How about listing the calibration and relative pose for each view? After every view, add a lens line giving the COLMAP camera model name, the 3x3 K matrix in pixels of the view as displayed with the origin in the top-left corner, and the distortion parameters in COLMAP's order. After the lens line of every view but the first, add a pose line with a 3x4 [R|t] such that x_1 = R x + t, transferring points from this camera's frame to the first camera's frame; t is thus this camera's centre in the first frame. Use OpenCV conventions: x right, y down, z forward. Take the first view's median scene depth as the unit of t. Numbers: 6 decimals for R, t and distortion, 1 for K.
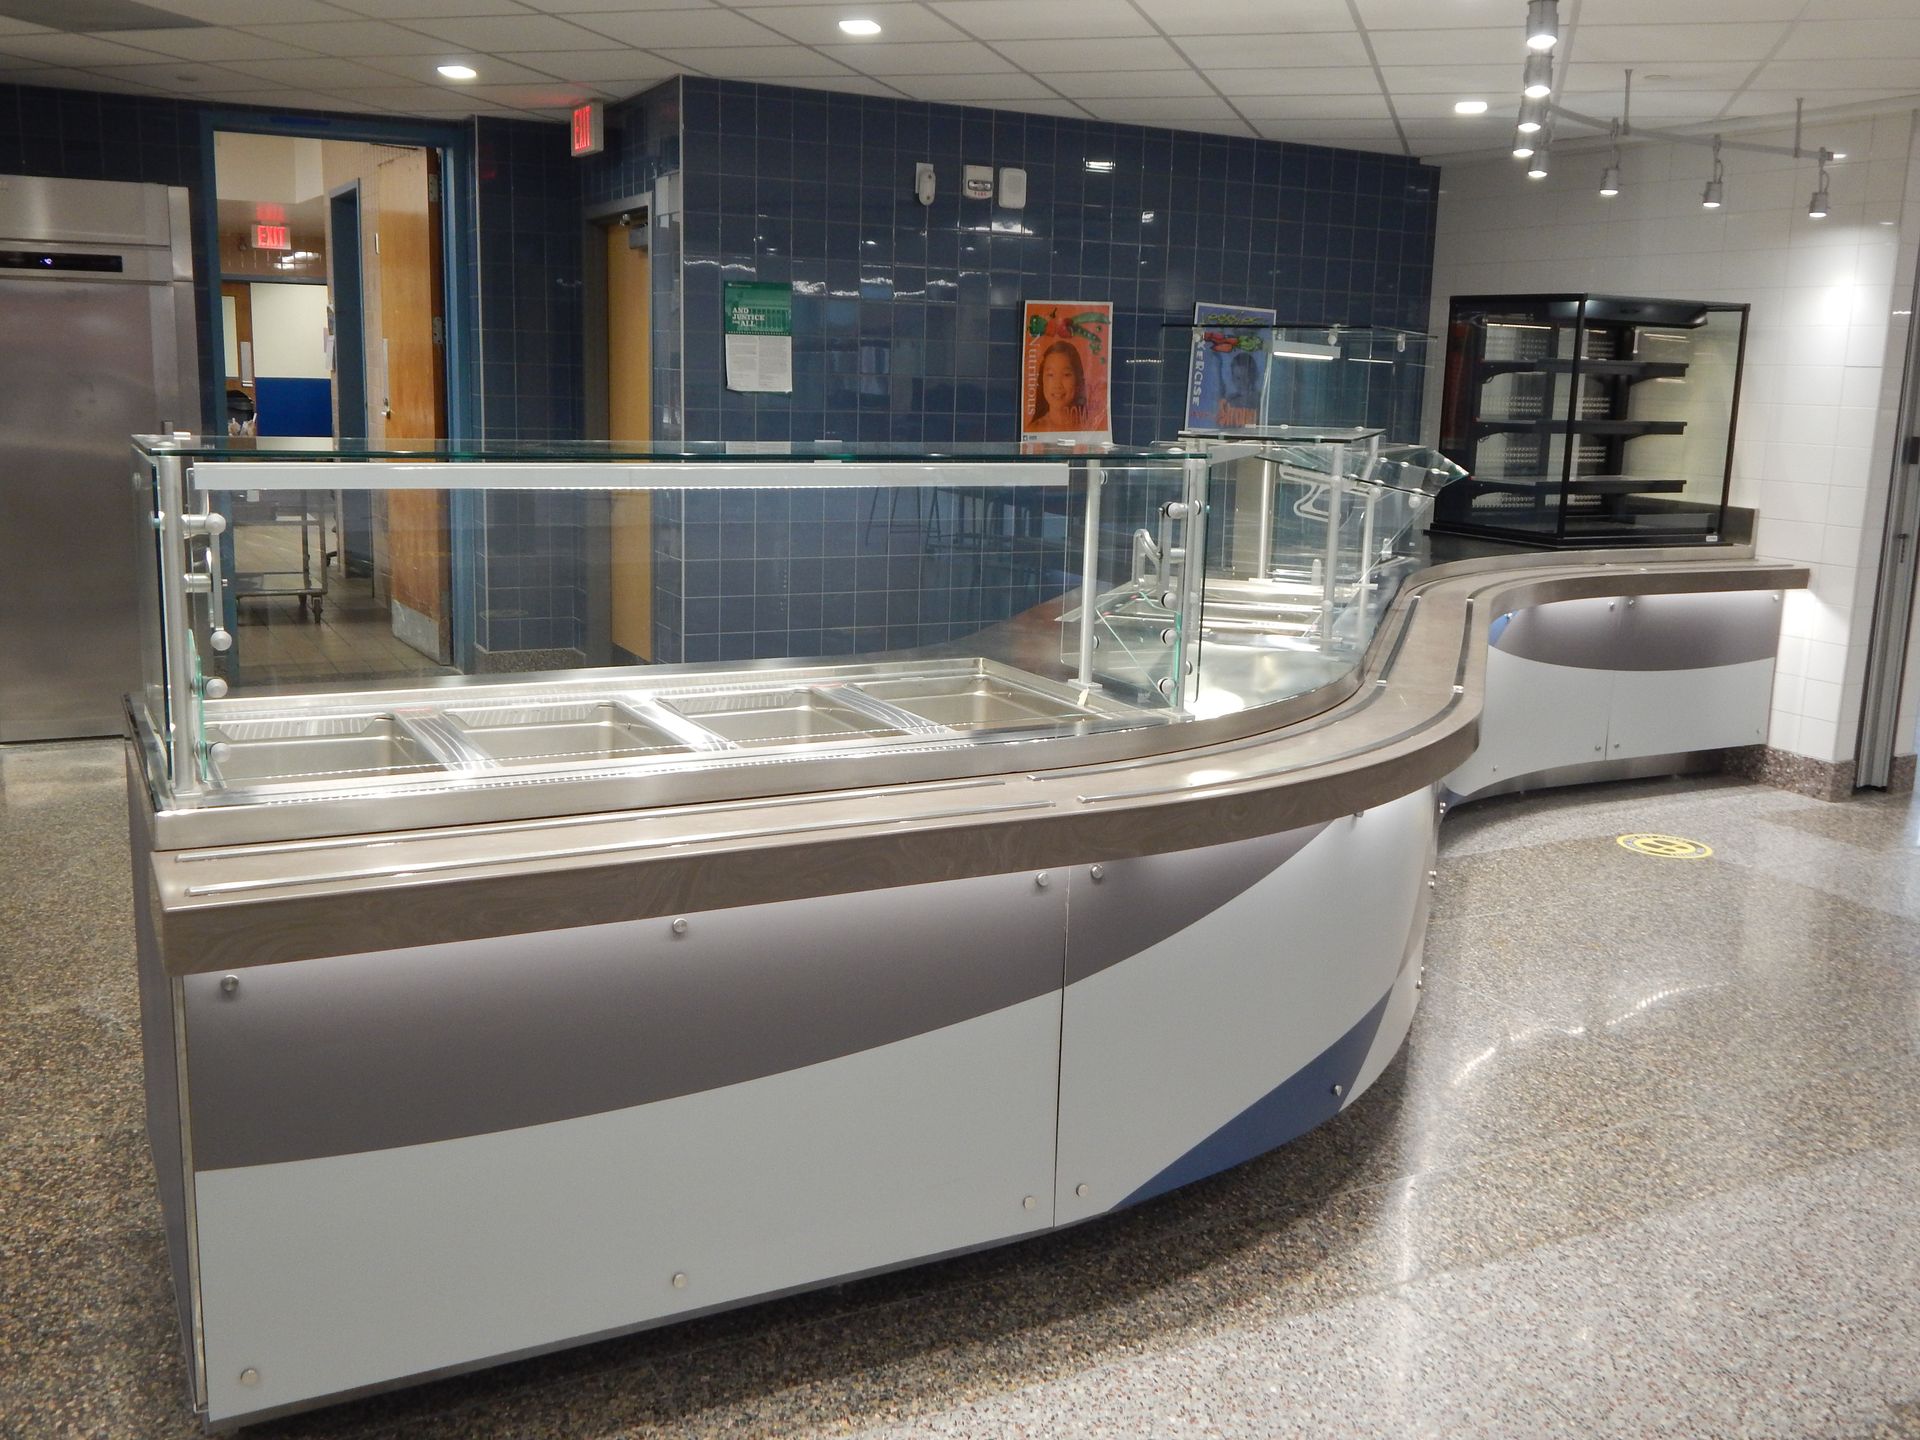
lens RADIAL K [[1726.6, 0, 948.0], [0, 1726.6, 697.5], [0, 0, 1]] dist [-0.000916, -0.007476]
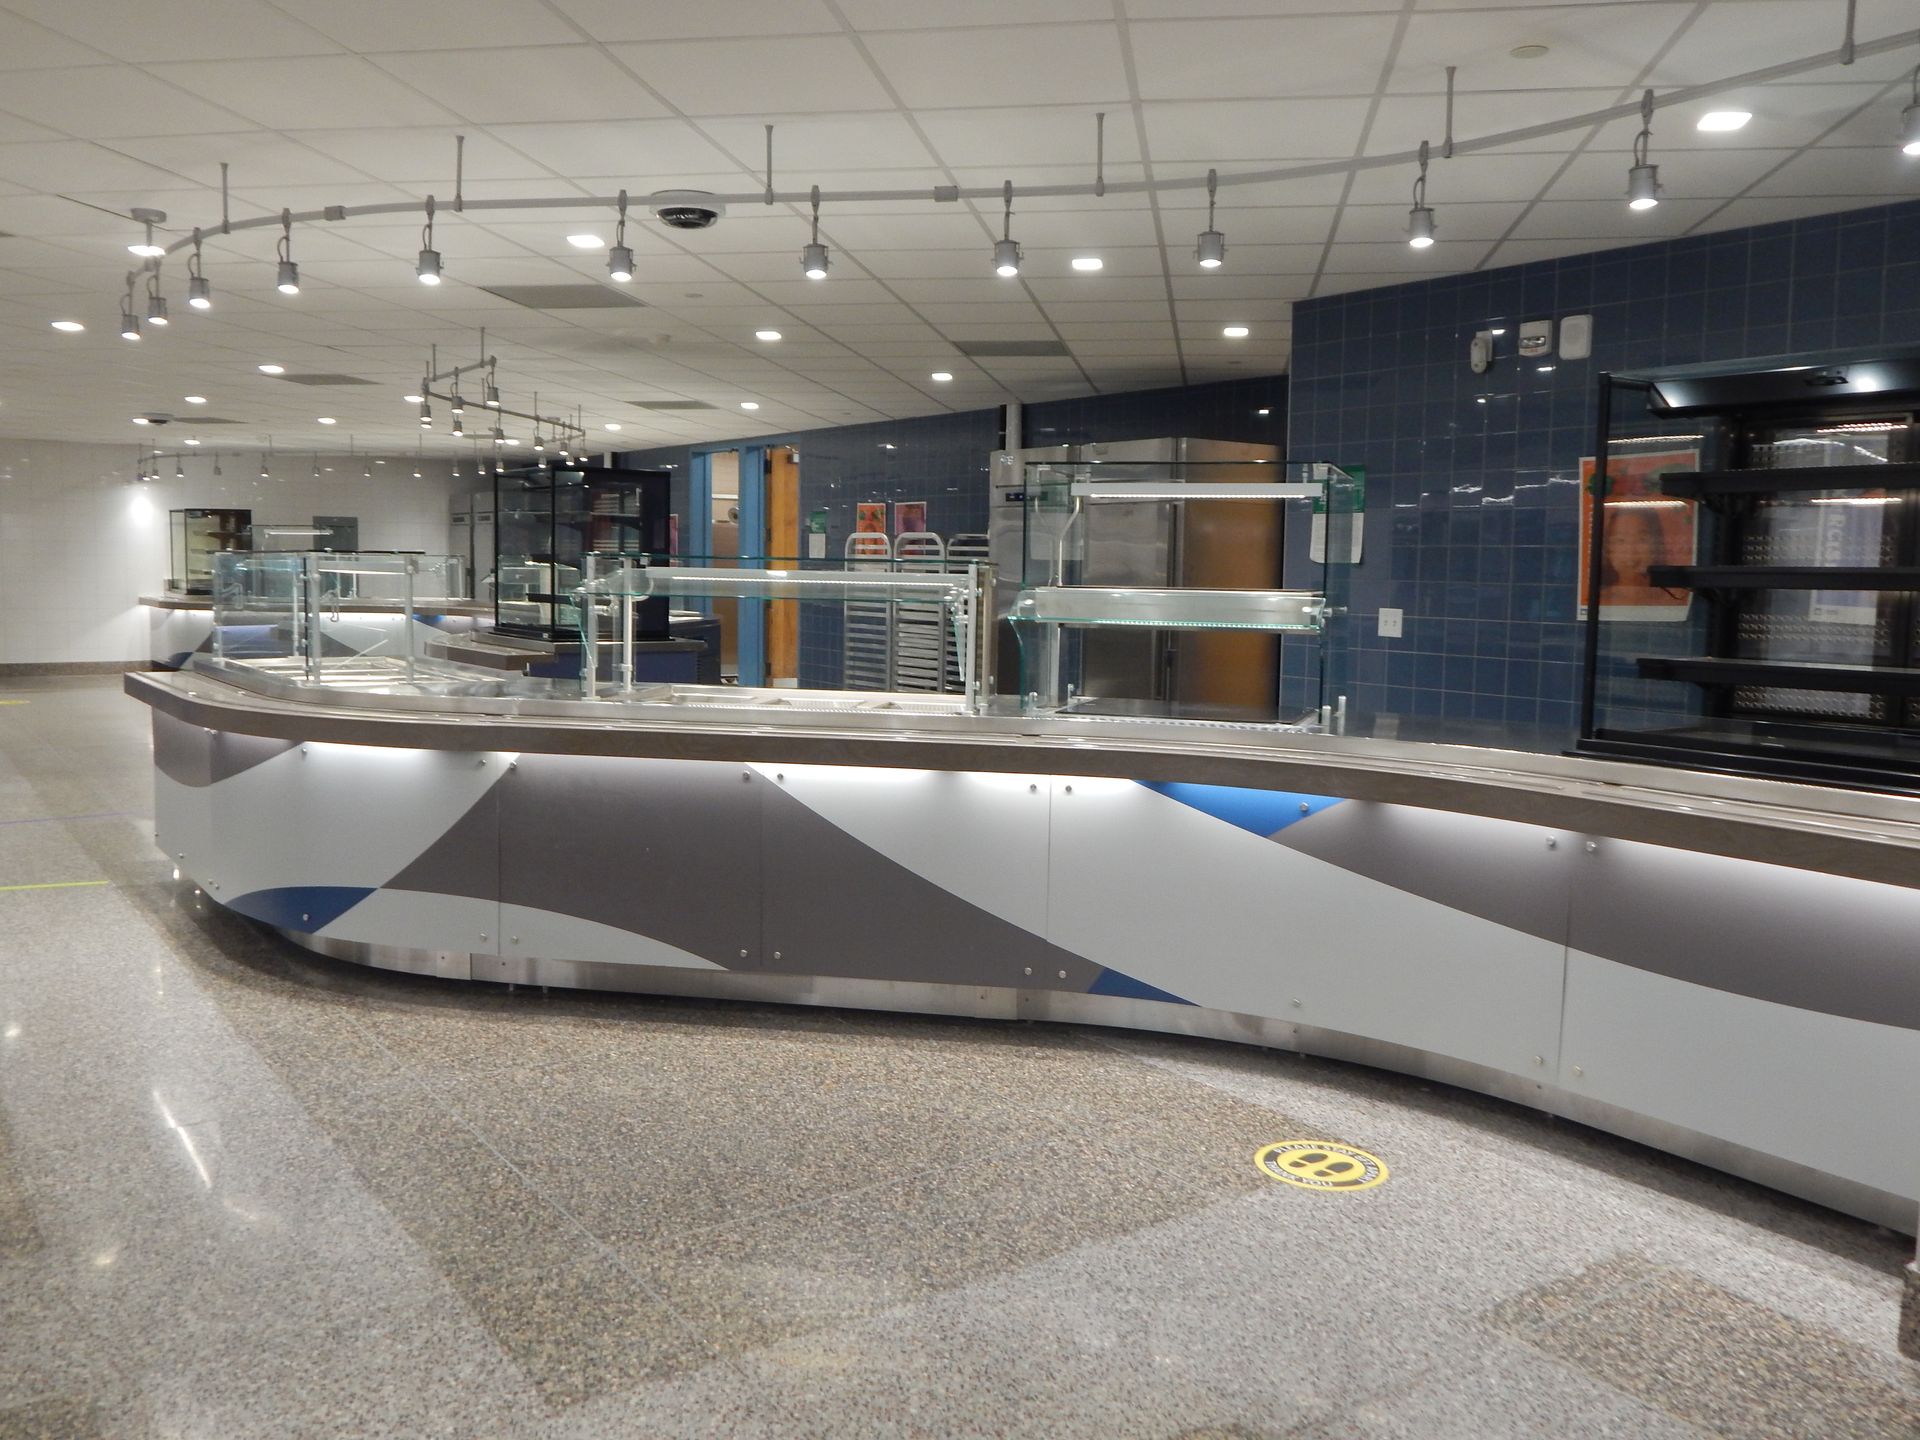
lens RADIAL K [[1575.2, 0, 974.0], [0, 1575.2, 701.5], [0, 0, 1]] dist [0.001834, -0.005607]
pose [[0.147707, 0.058836, -0.987280, 0.988849], [-0.196318, 0.980110, 0.029037, -0.083908], [0.969351, 0.189532, 0.156320, 0.724760]]
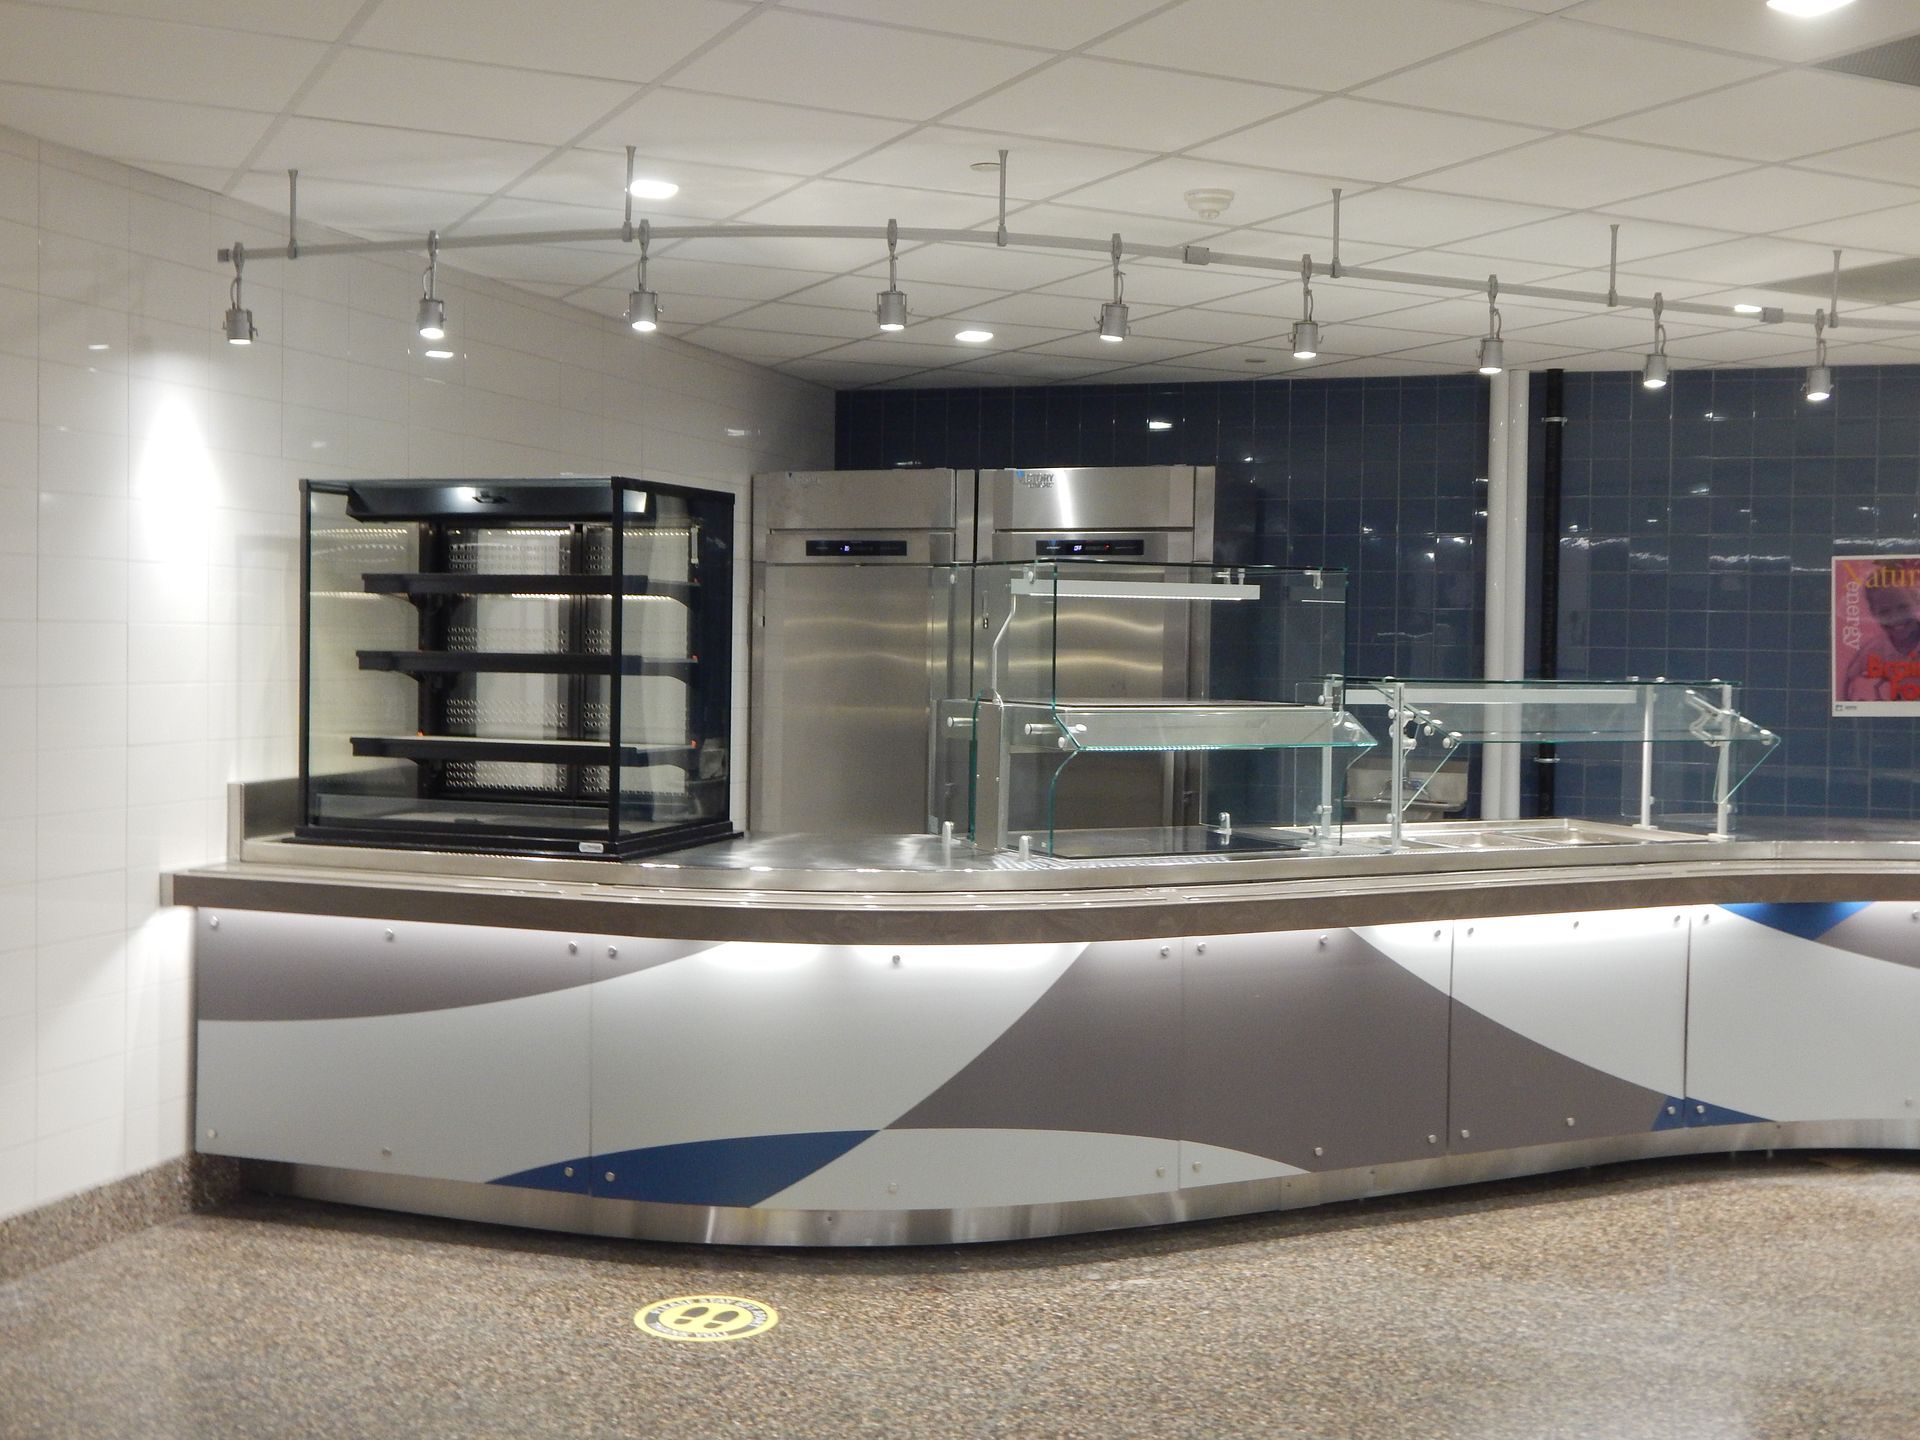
lens RADIAL K [[2144.6, 0, 981.1], [0, 2144.6, 696.7], [0, 0, 1]] dist [0.020601, -0.024893]
pose [[0.700391, 0.002796, -0.713754, -1.308473], [-0.131341, 0.983421, -0.125029, 0.112323], [0.701571, 0.181314, 0.689147, -0.748481]]
